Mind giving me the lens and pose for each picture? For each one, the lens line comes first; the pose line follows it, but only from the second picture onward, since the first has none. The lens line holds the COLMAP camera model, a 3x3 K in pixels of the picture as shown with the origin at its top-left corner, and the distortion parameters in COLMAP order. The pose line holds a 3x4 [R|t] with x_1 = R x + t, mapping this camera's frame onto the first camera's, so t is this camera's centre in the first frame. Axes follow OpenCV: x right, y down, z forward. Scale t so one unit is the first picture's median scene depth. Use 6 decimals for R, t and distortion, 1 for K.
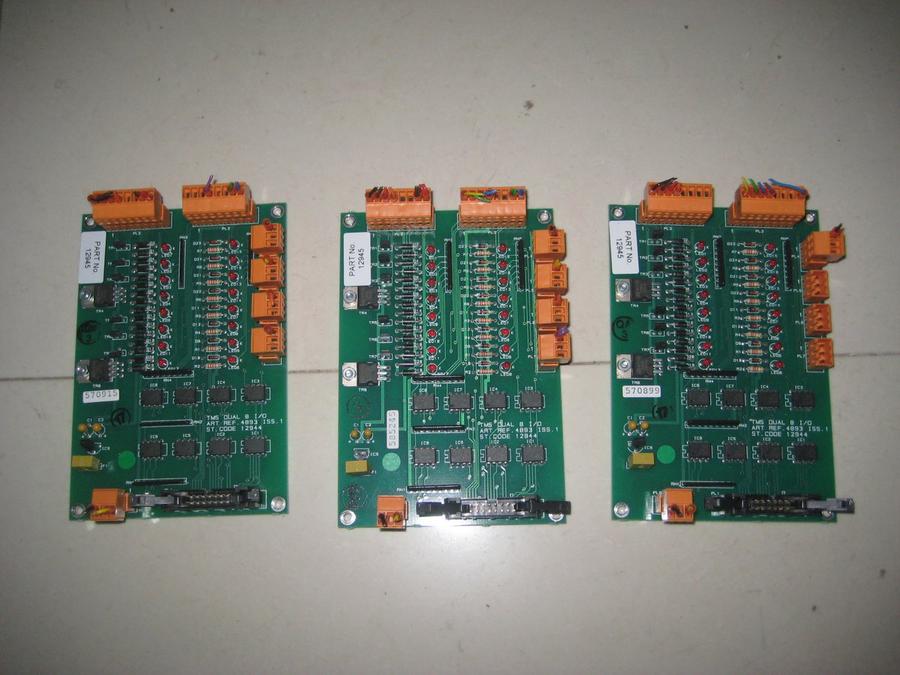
lens RADIAL K [[931.9, 0, 450.5], [0, 931.9, 340.1], [0, 0, 1]] dist [-0.115640, 0.000000]
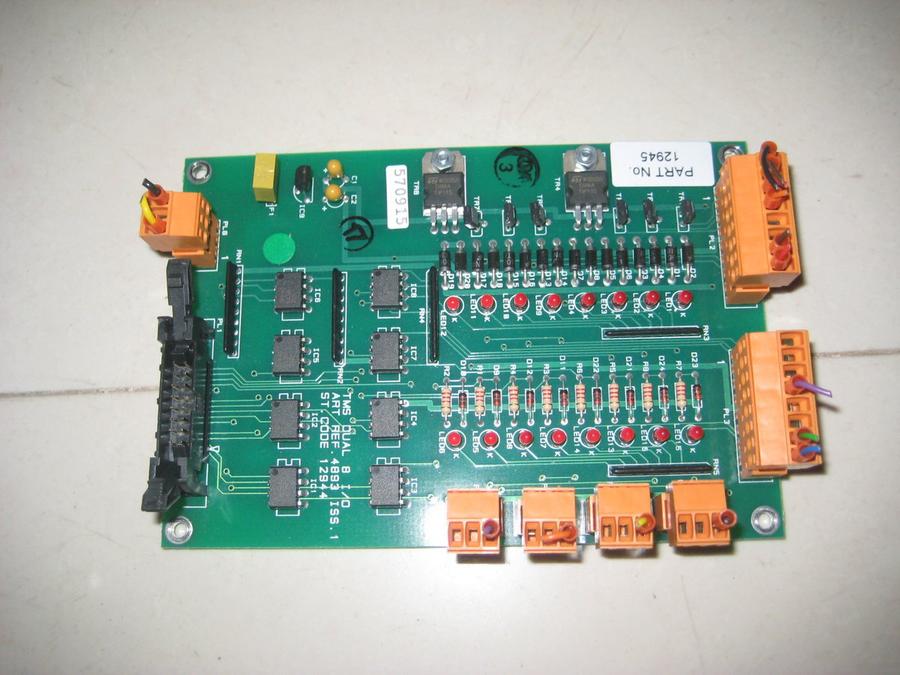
lens RADIAL K [[931.9, 0, 450.4], [0, 931.9, 334.7], [0, 0, 1]] dist [-0.115640, 0.000000]
pose [[-0.026582, 0.972468, -0.231516, -0.170264], [-0.967060, 0.033636, 0.252318, -0.105722], [0.253158, 0.230596, 0.939540, 0.495675]]
